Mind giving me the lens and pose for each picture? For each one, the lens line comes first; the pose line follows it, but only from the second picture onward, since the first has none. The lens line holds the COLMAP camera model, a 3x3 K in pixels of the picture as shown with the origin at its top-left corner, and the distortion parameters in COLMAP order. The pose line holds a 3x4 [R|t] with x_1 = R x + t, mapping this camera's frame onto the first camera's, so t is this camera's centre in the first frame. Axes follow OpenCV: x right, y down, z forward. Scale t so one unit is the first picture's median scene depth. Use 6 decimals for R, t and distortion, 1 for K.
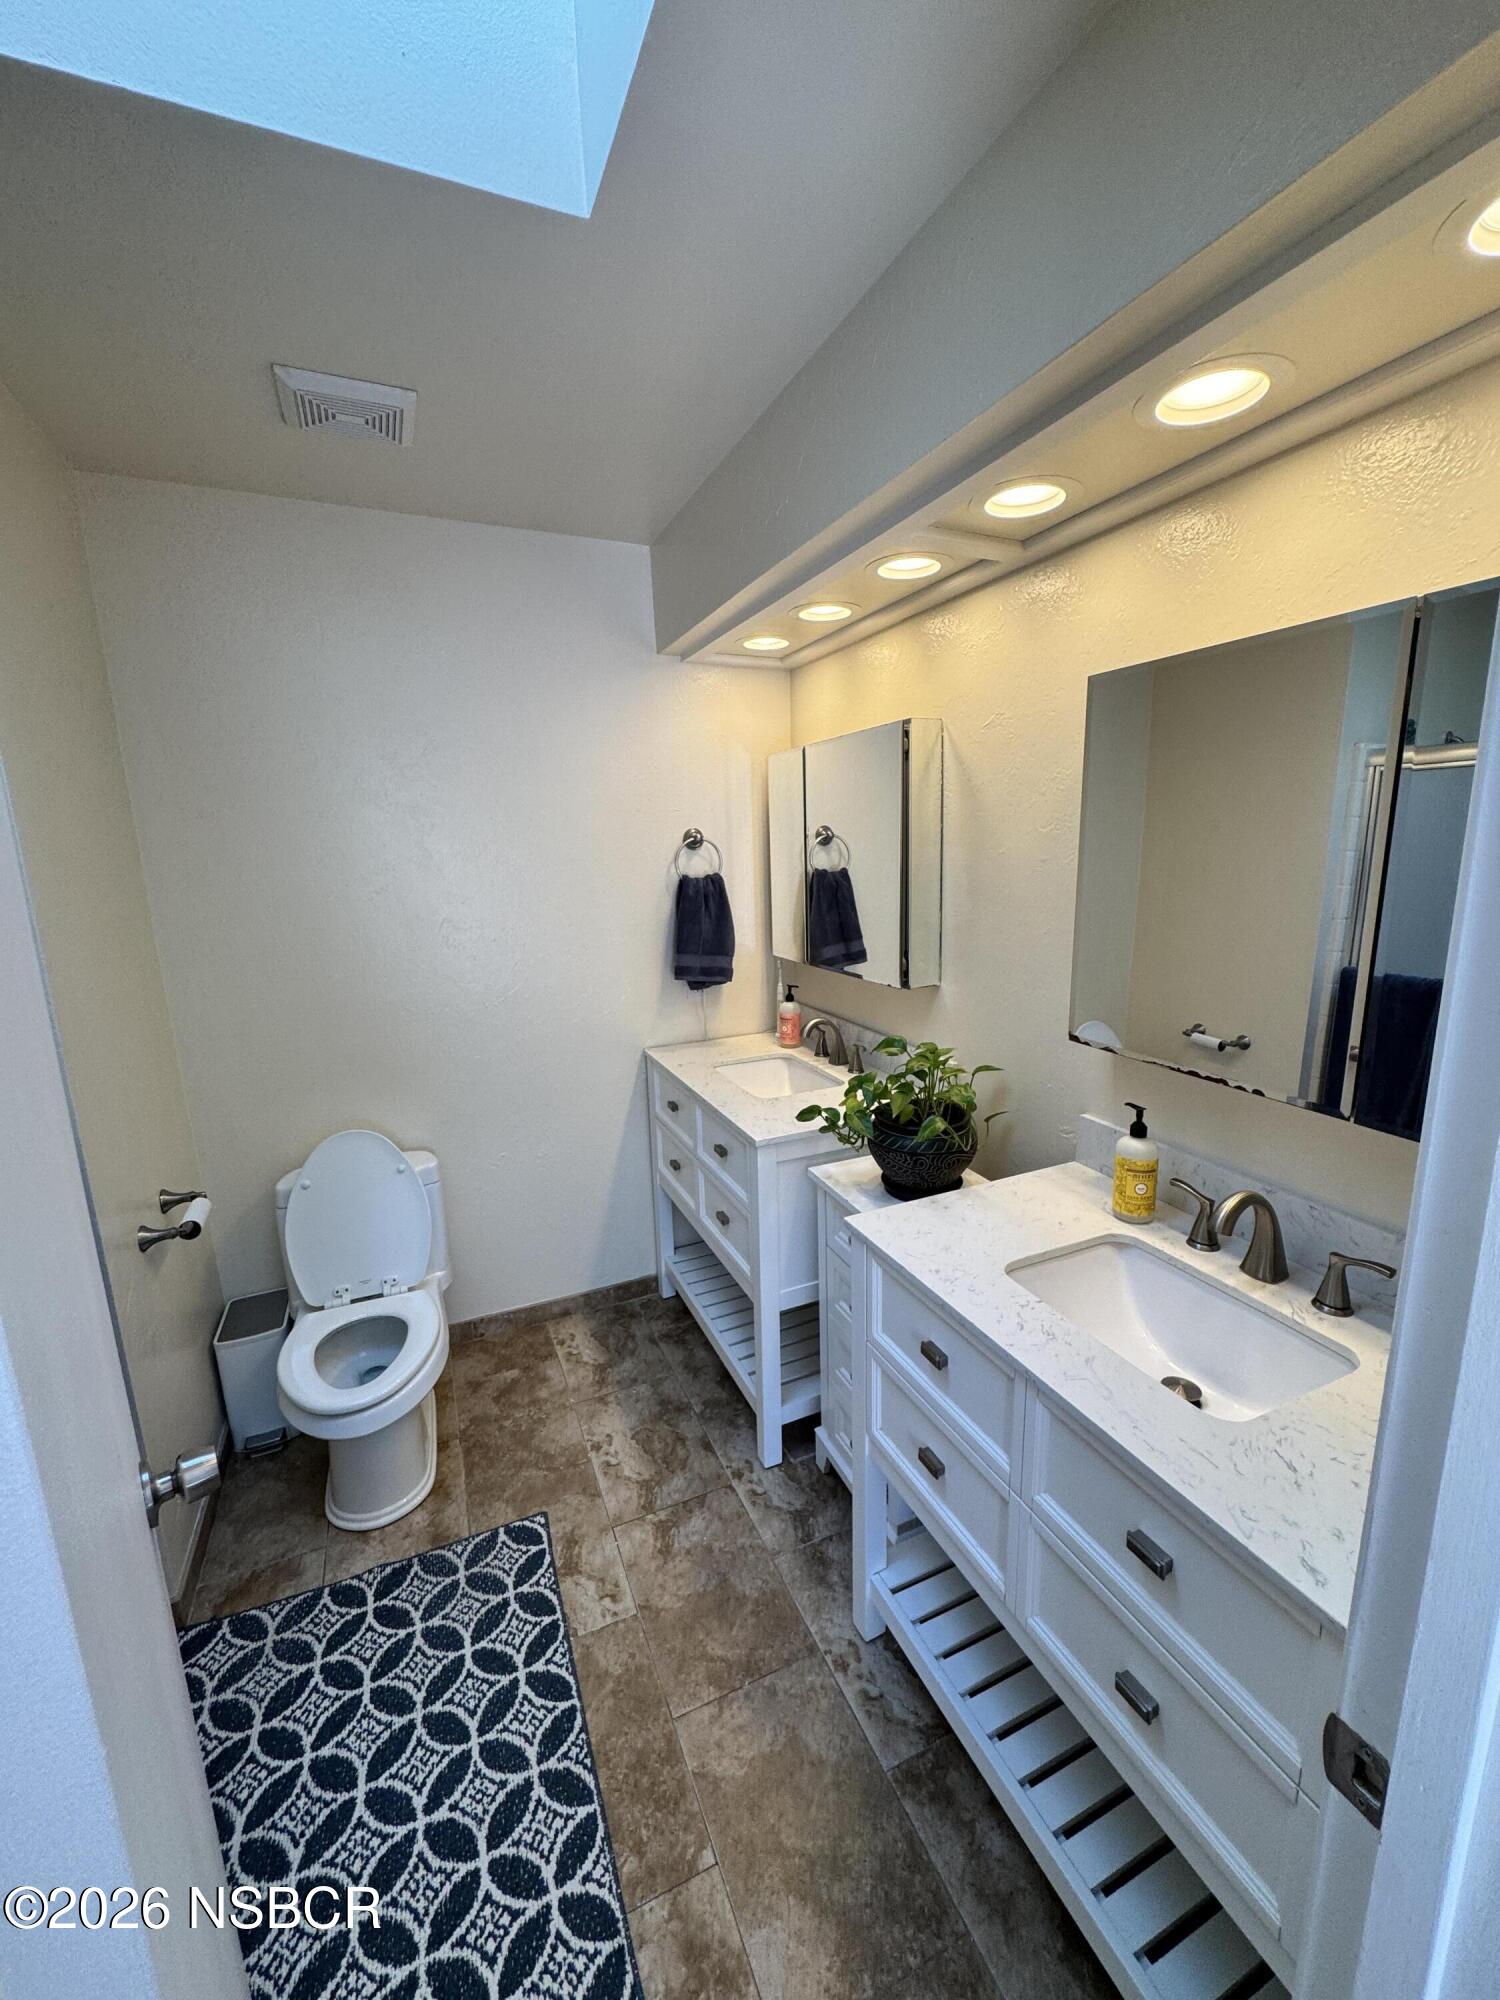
lens RADIAL K [[795.1, 0, 754.8], [0, 795.1, 992.3], [0, 0, 1]] dist [-0.002705, 0.000297]
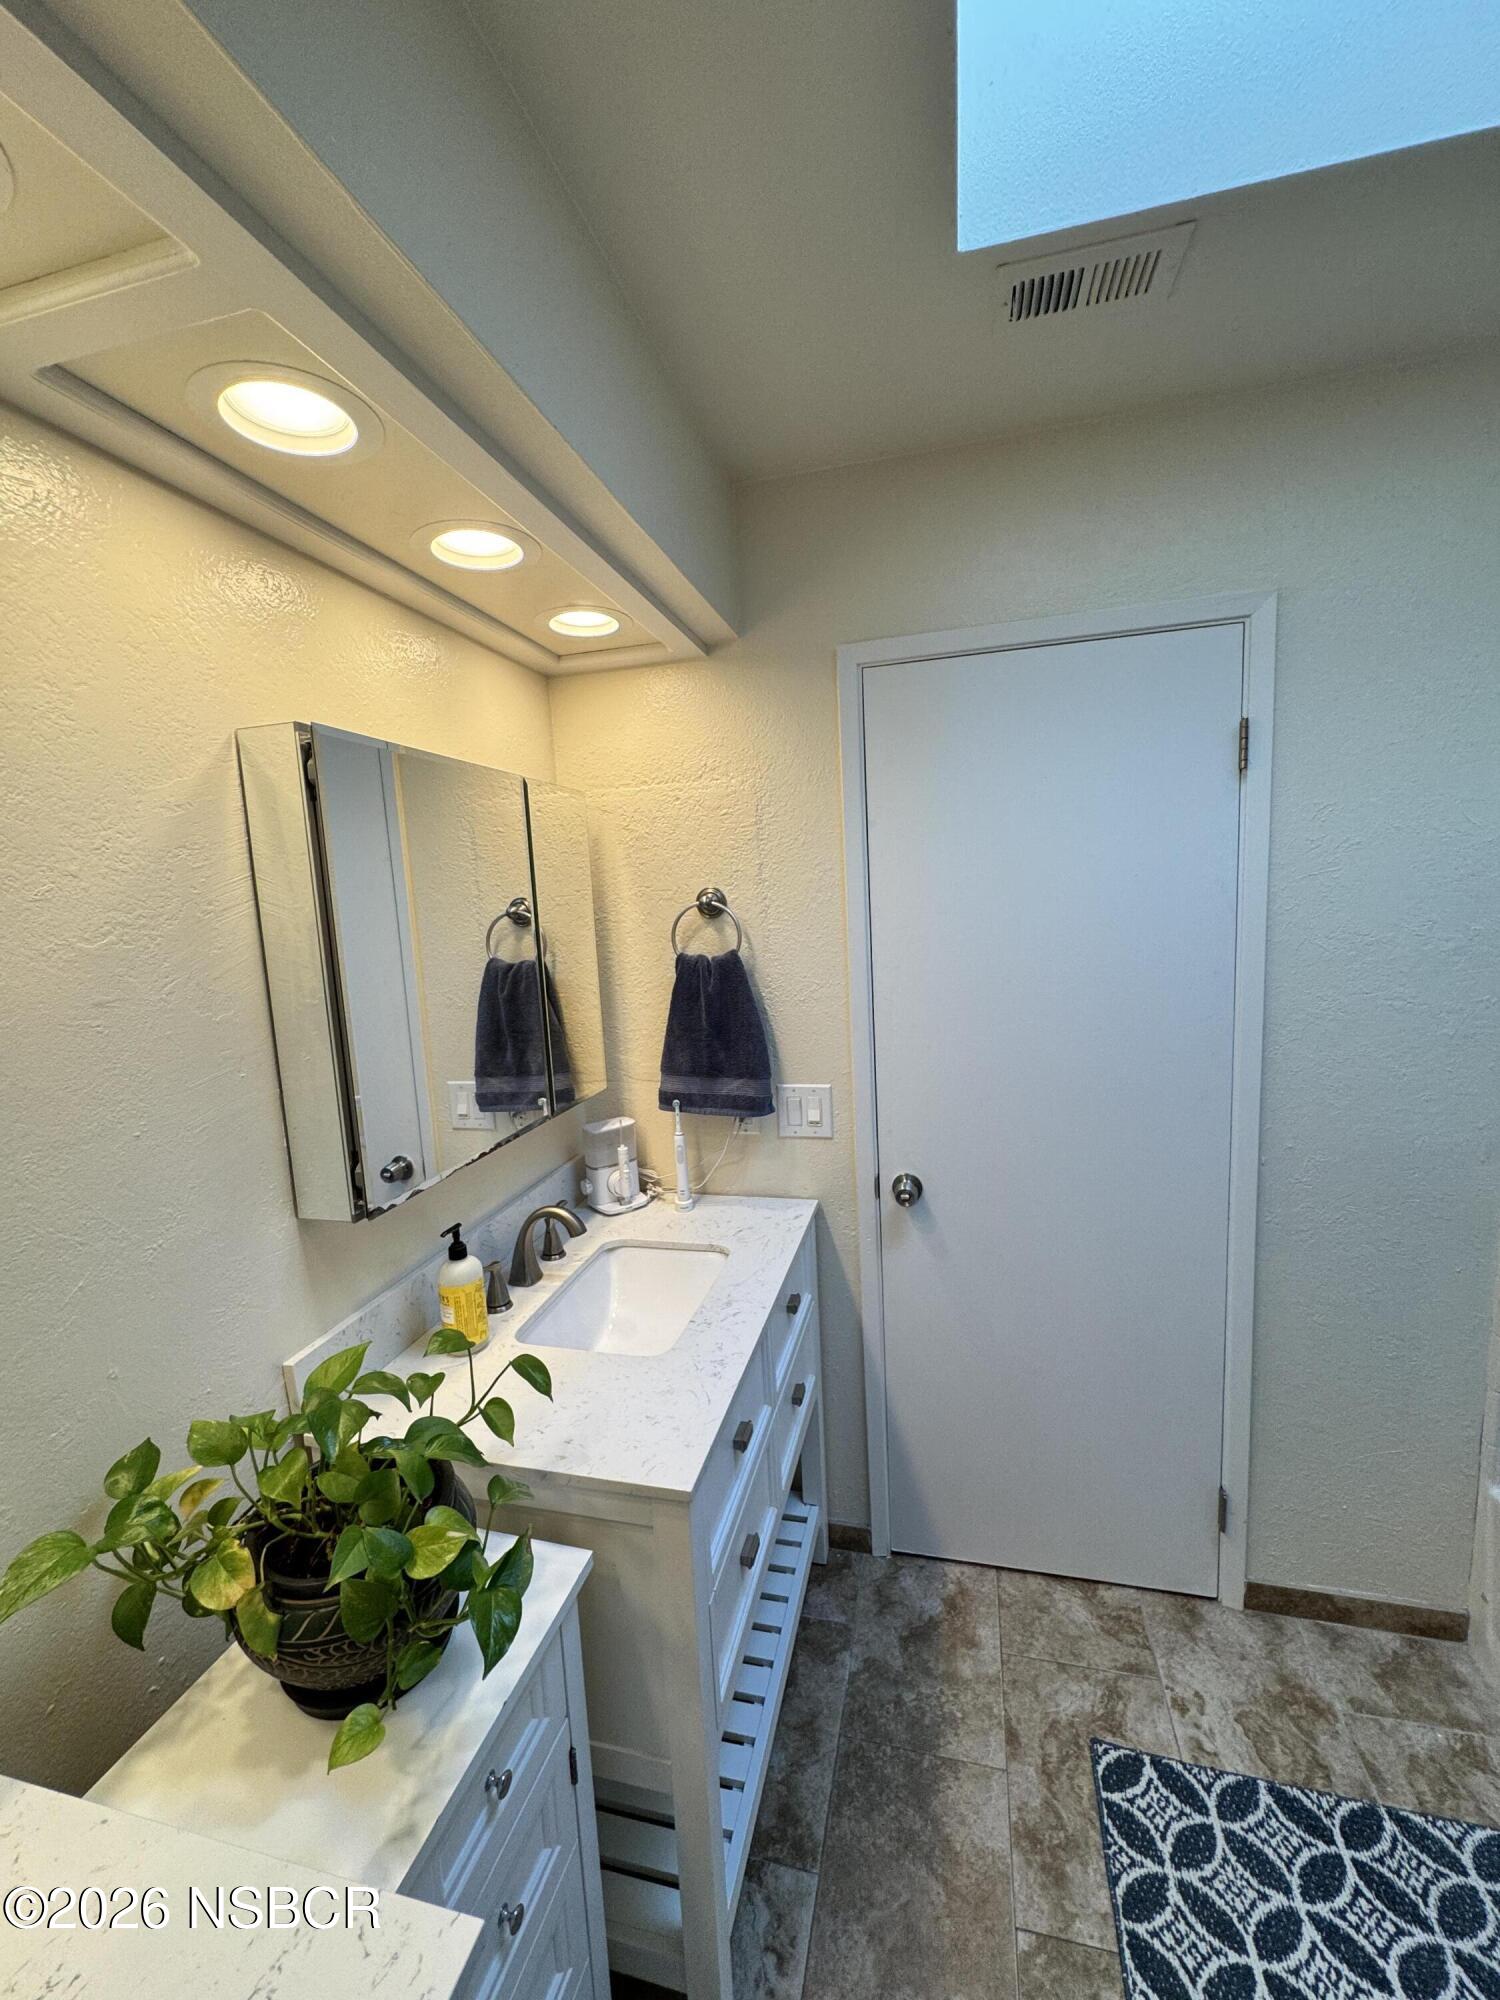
lens RADIAL K [[795.1, 0, 753.8], [0, 795.1, 1004.8], [0, 0, 1]] dist [-0.002705, 0.000297]
pose [[-0.788261, -0.023140, 0.614906, -0.366417], [0.172564, 0.950881, 0.256996, -0.294244], [-0.590650, 0.308690, -0.745549, 1.559987]]
